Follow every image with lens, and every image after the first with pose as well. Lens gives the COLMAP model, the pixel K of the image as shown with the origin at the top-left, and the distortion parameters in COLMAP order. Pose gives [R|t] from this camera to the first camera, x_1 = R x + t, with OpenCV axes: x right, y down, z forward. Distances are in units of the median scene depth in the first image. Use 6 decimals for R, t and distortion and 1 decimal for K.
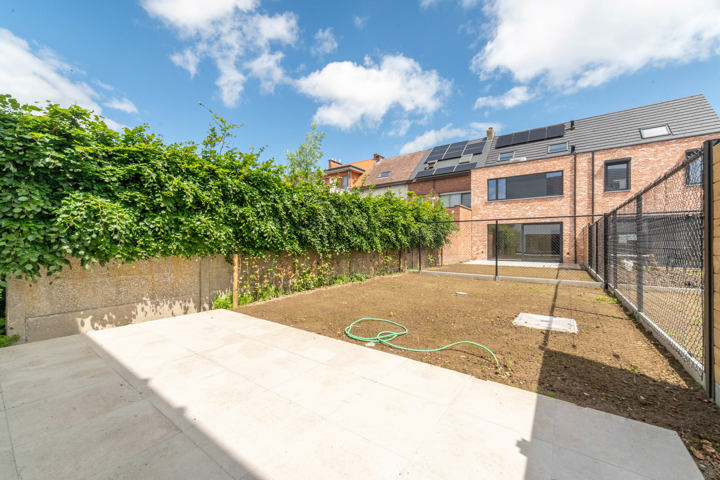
lens RADIAL K [[281.2, 0, 357.6], [0, 281.2, 241.1], [0, 0, 1]] dist [0.000694, 0.000249]
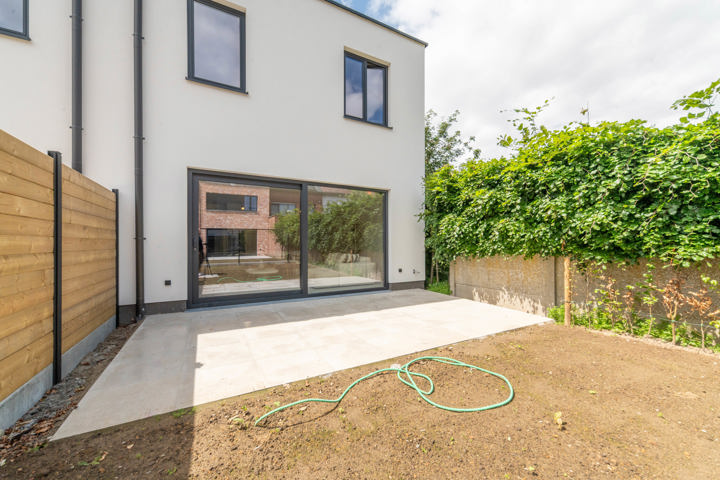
lens RADIAL K [[281.2, 0, 360.2], [0, 281.2, 242.8], [0, 0, 1]] dist [0.000694, 0.000249]
pose [[-0.421506, -0.007486, -0.906795, 0.771164], [0.009111, 0.999881, -0.012489, 0.017471], [0.906780, -0.013526, -0.421388, 1.168414]]
